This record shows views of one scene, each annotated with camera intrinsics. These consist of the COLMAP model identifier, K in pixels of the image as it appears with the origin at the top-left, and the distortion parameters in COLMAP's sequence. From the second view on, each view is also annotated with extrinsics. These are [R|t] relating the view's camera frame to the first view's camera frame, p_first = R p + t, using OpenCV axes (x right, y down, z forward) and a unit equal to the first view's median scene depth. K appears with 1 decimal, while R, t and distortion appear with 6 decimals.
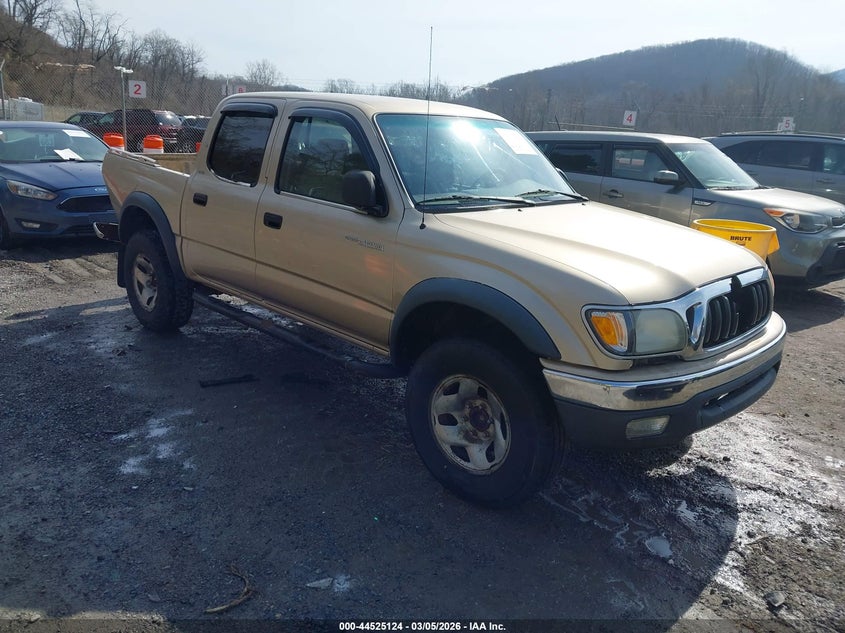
lens RADIAL K [[667.7, 0, 422.5], [0, 667.7, 316.5], [0, 0, 1]] dist [0.000717, -0.002279]
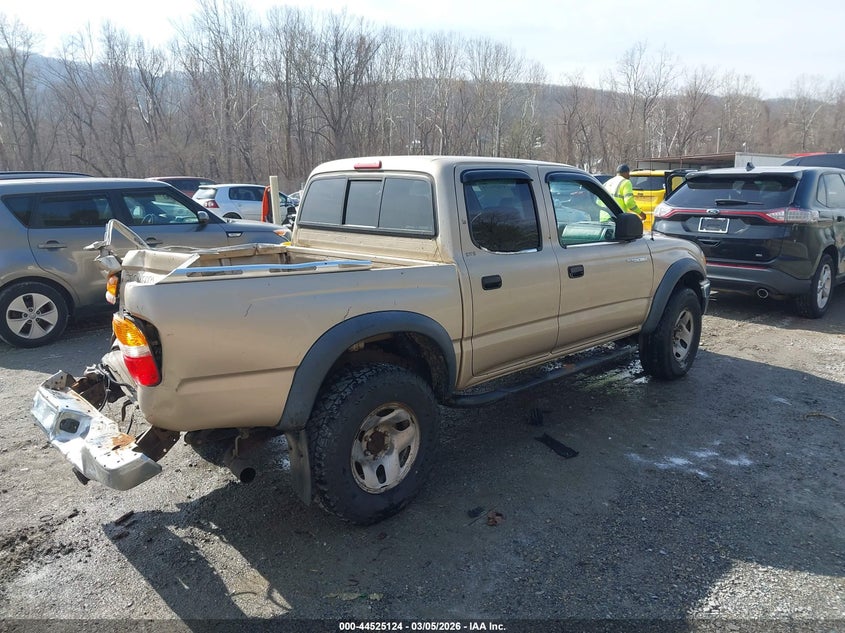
lens RADIAL K [[620.7, 0, 422.5], [0, 620.7, 316.5], [0, 0, 1]] dist [0.030187, -0.000464]
pose [[0.014072, -0.256824, 0.966356, -1.208611], [0.272281, 0.930914, 0.243439, -0.381653], [-0.962115, 0.259695, 0.083028, 1.126301]]
